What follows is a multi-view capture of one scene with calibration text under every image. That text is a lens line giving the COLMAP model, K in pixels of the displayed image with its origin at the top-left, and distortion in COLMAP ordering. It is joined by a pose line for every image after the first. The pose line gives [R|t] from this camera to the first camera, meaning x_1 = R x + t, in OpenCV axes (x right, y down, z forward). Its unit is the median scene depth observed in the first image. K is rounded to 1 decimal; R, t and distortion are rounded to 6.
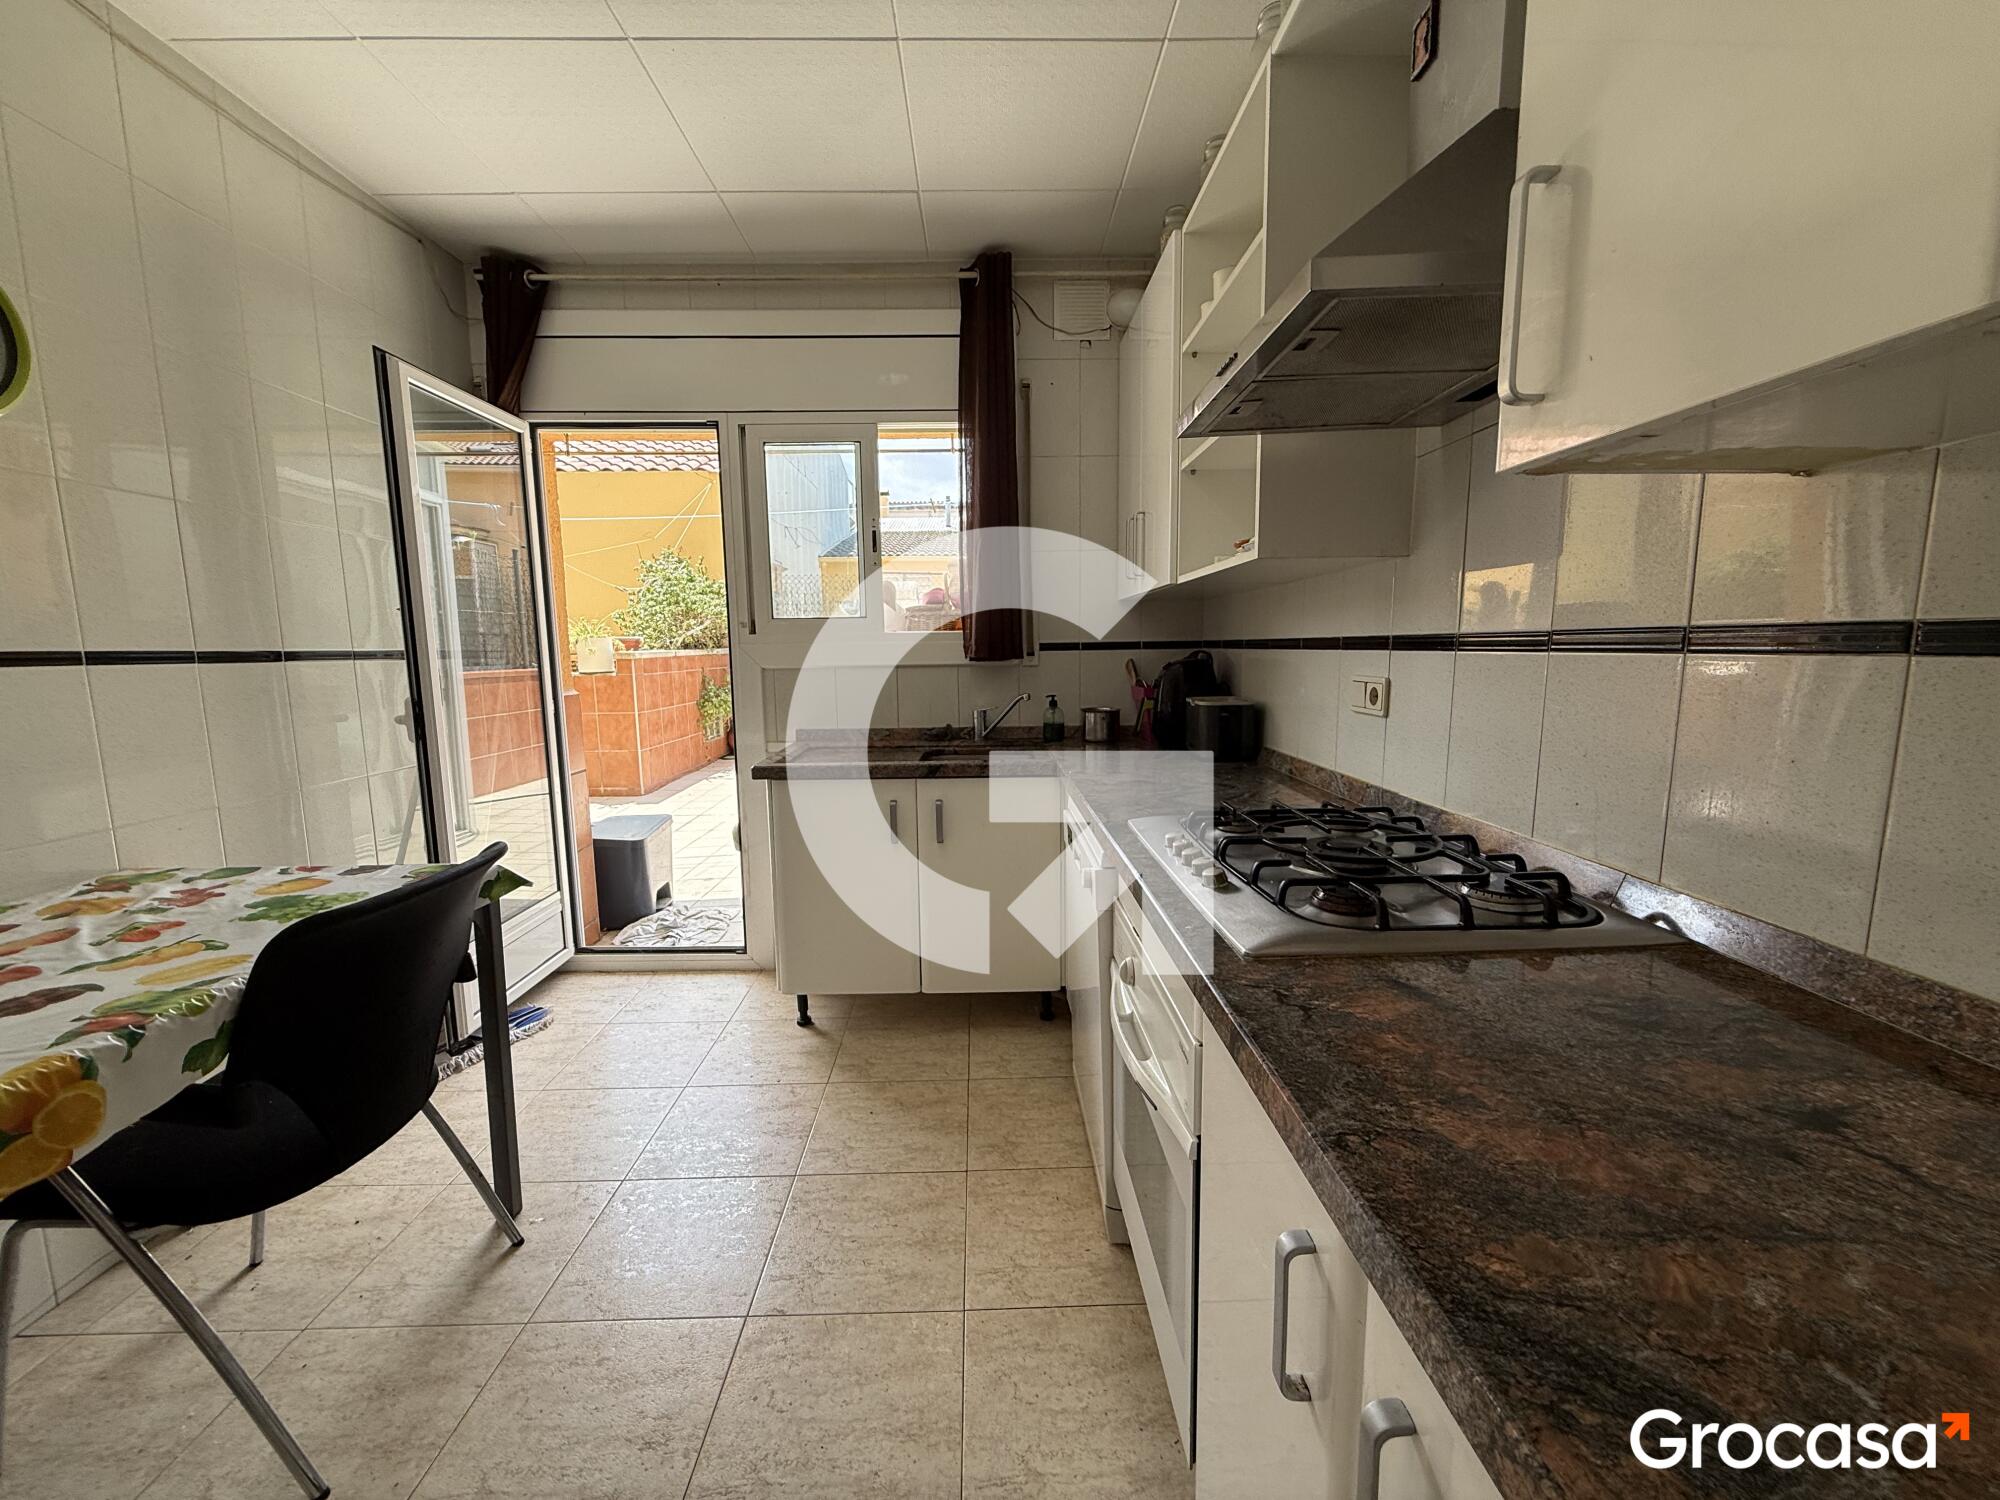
lens RADIAL K [[797.6, 0, 995.0], [0, 797.6, 752.5], [0, 0, 1]] dist [0.000072, 0.000116]
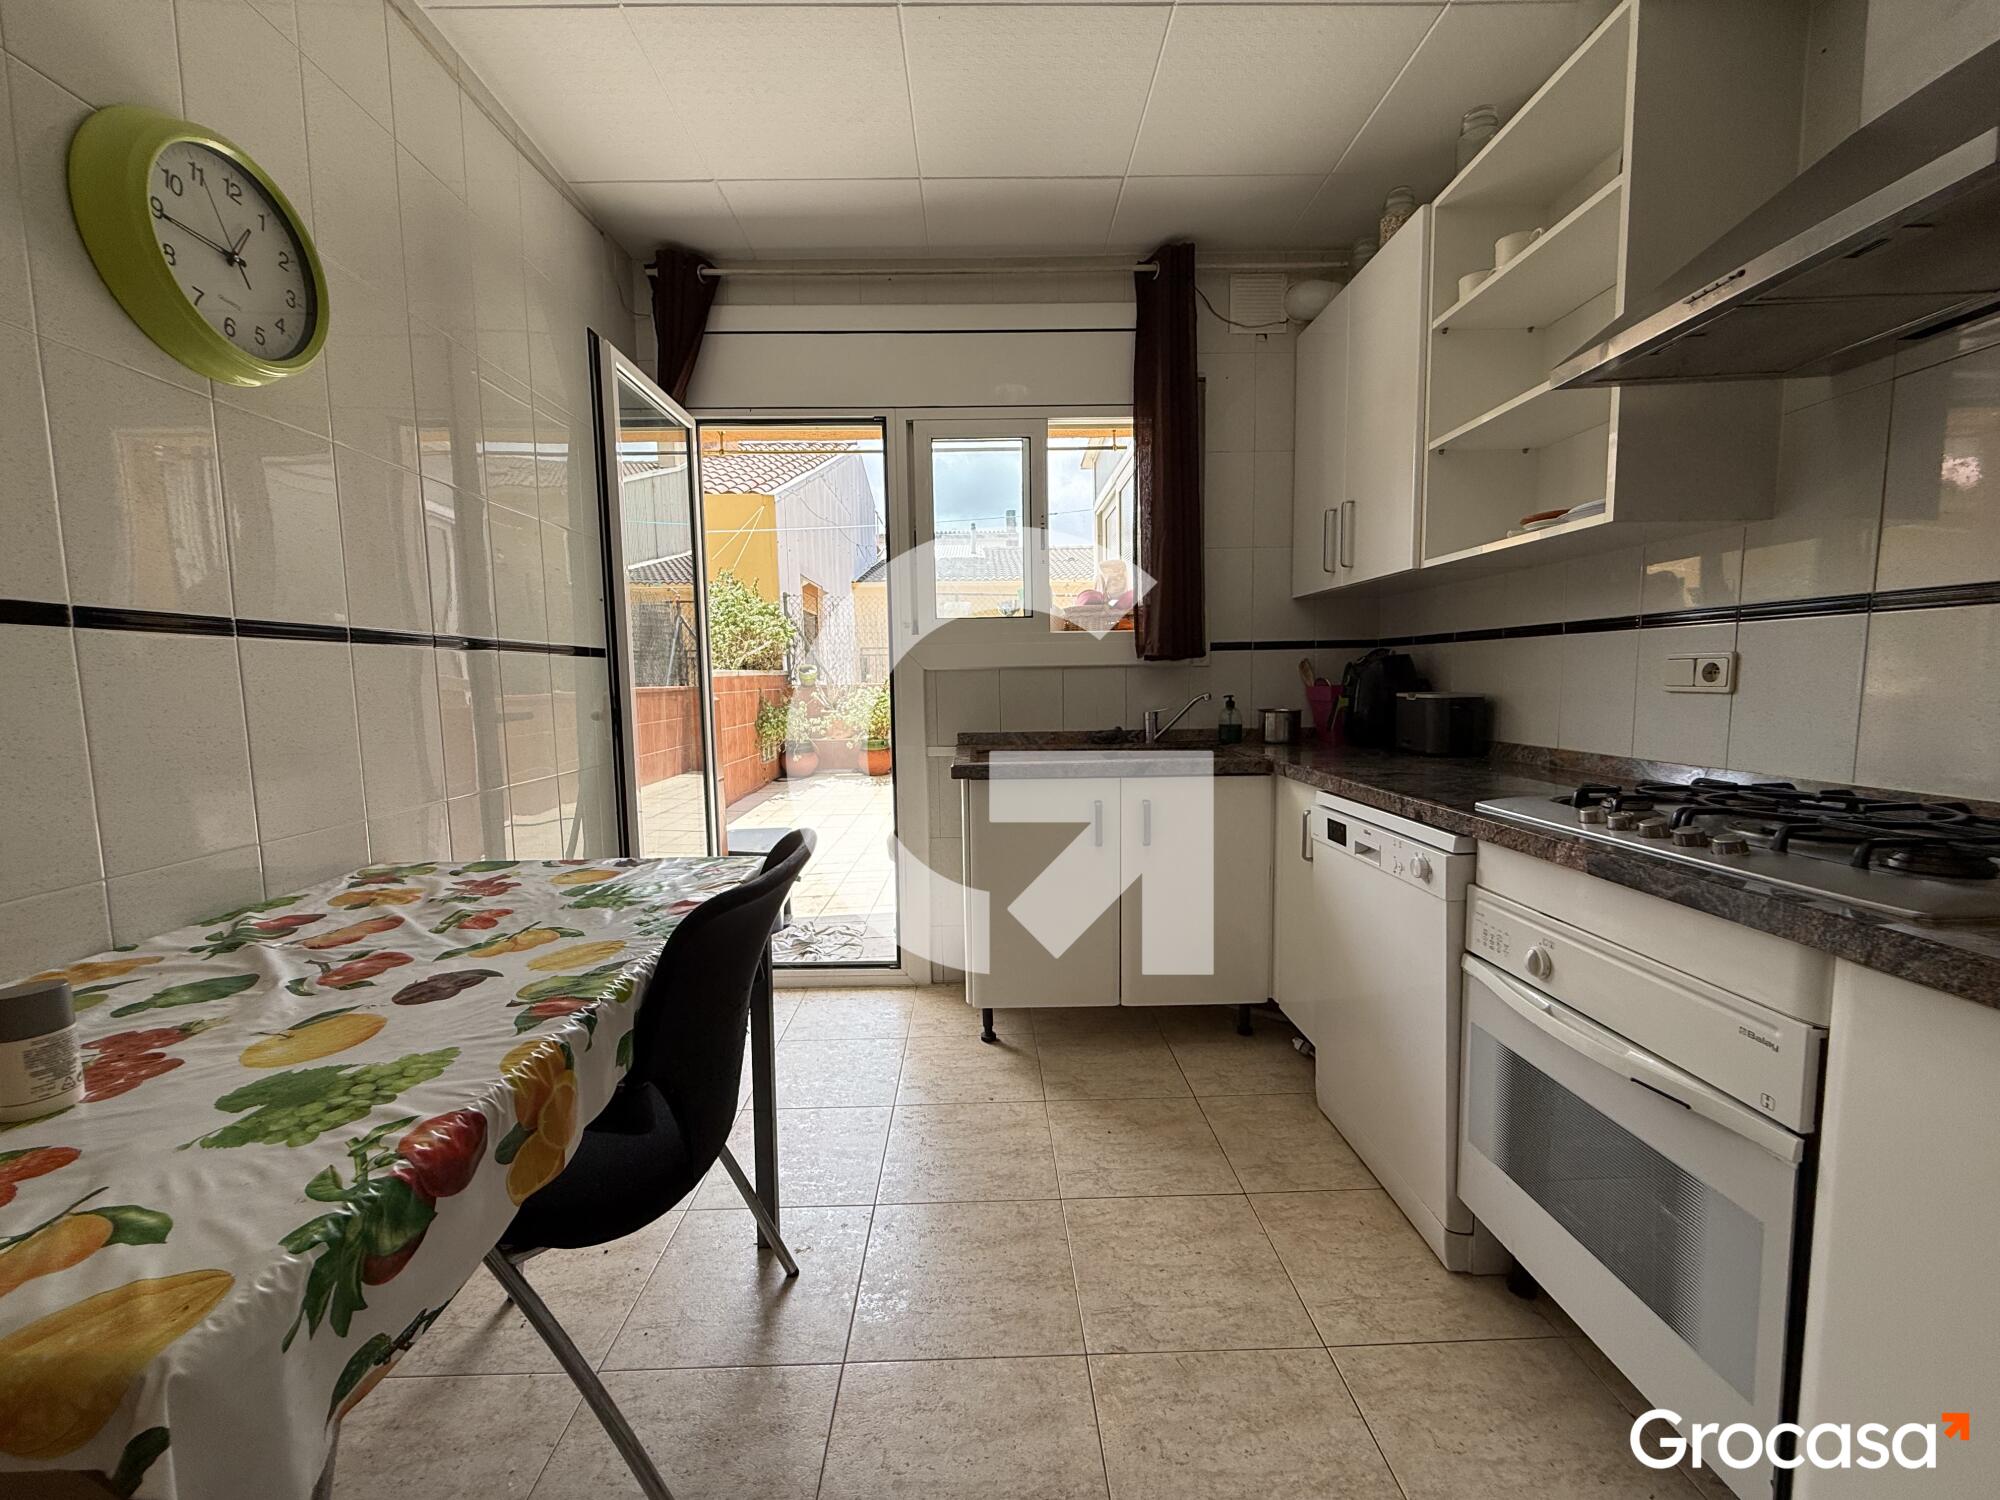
lens RADIAL K [[797.6, 0, 1001.5], [0, 797.6, 751.6], [0, 0, 1]] dist [0.000072, 0.000116]
pose [[0.999991, -0.004205, -0.000205, -0.215448], [0.004195, 0.999299, -0.037212, 0.032335], [0.000361, 0.037210, 0.999307, 0.040443]]
